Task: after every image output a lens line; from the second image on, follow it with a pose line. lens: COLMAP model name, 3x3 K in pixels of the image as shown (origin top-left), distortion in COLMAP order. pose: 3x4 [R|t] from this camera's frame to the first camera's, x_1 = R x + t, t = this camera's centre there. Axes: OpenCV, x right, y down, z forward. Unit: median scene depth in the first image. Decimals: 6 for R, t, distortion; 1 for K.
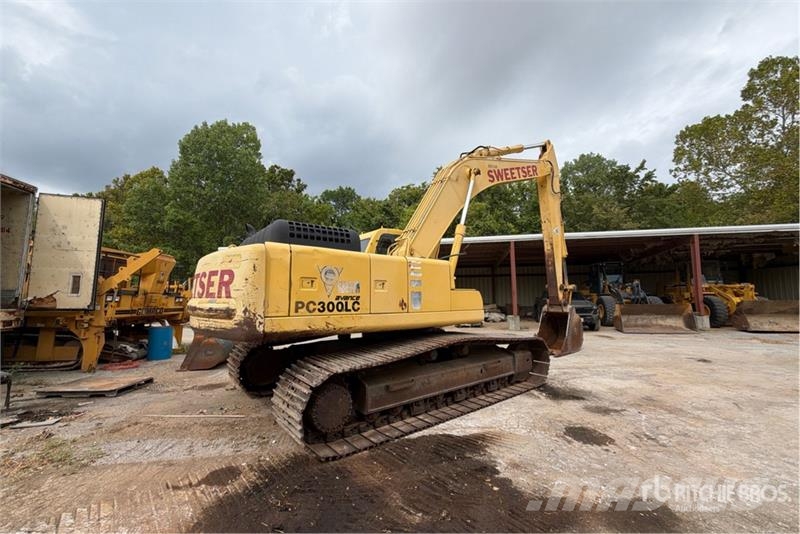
lens RADIAL K [[315.7, 0, 402.1], [0, 315.7, 263.9], [0, 0, 1]] dist [-0.000157, 0.000212]
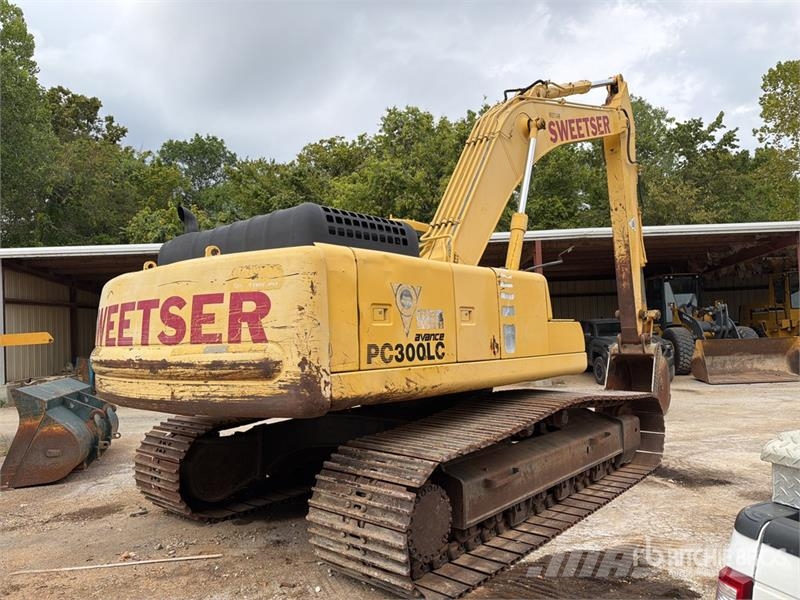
lens RADIAL K [[554.5, 0, 400.0], [0, 554.5, 300.0], [0, 0, 1]] dist [0.065015, -0.086990]
pose [[0.983608, -0.014178, 0.179760, -0.230664], [0.007440, 0.999246, 0.038099, -0.001047], [-0.180164, -0.036137, 0.982972, -0.006699]]
